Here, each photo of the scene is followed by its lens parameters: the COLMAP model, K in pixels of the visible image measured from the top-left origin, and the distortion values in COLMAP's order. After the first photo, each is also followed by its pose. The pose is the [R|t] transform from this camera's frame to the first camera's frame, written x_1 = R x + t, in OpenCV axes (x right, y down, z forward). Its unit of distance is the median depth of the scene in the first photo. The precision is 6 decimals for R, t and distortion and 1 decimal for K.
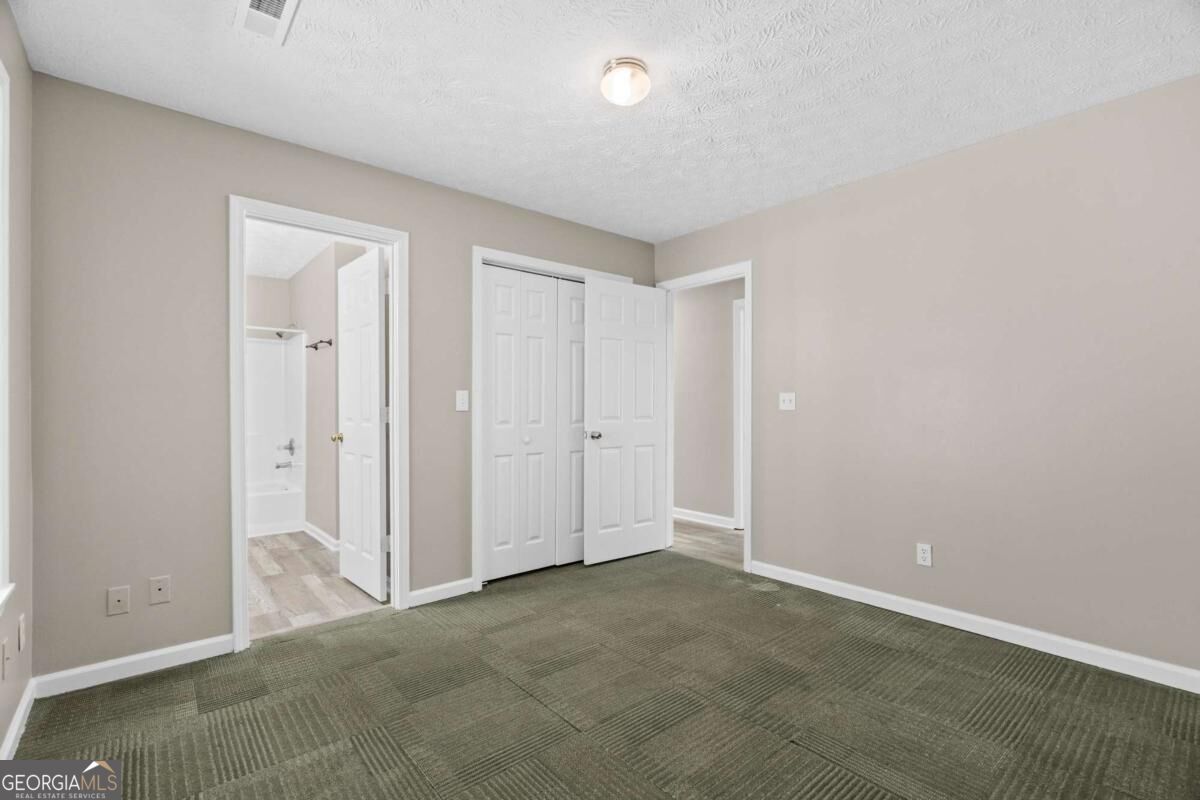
lens RADIAL K [[545.0, 0, 598.5], [0, 545.0, 403.6], [0, 0, 1]] dist [-0.000460, 0.000501]
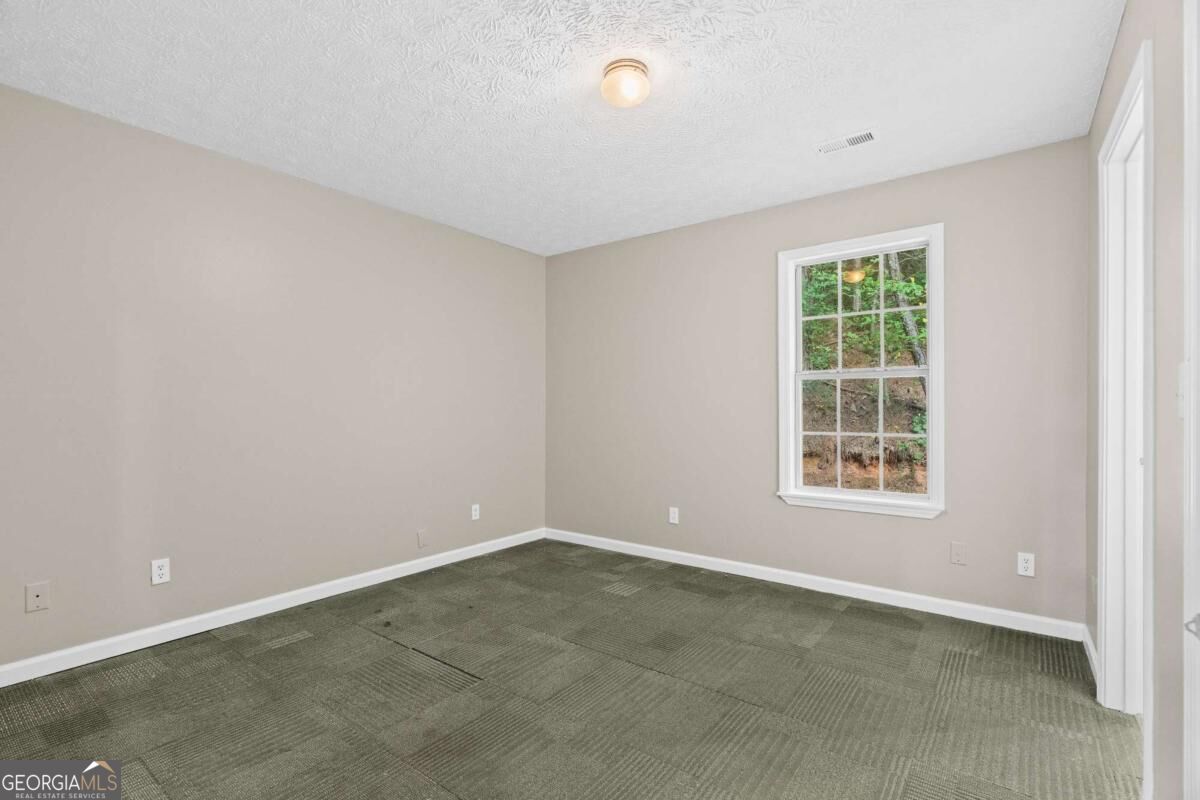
lens RADIAL K [[538.2, 0, 594.2], [0, 538.2, 405.6], [0, 0, 1]] dist [-0.001554, 0.000823]
pose [[-0.976965, 0.002492, -0.213385, 0.327114], [0.002609, 0.999997, -0.000268, 0.000303], [0.213384, -0.000819, -0.976968, 2.016506]]
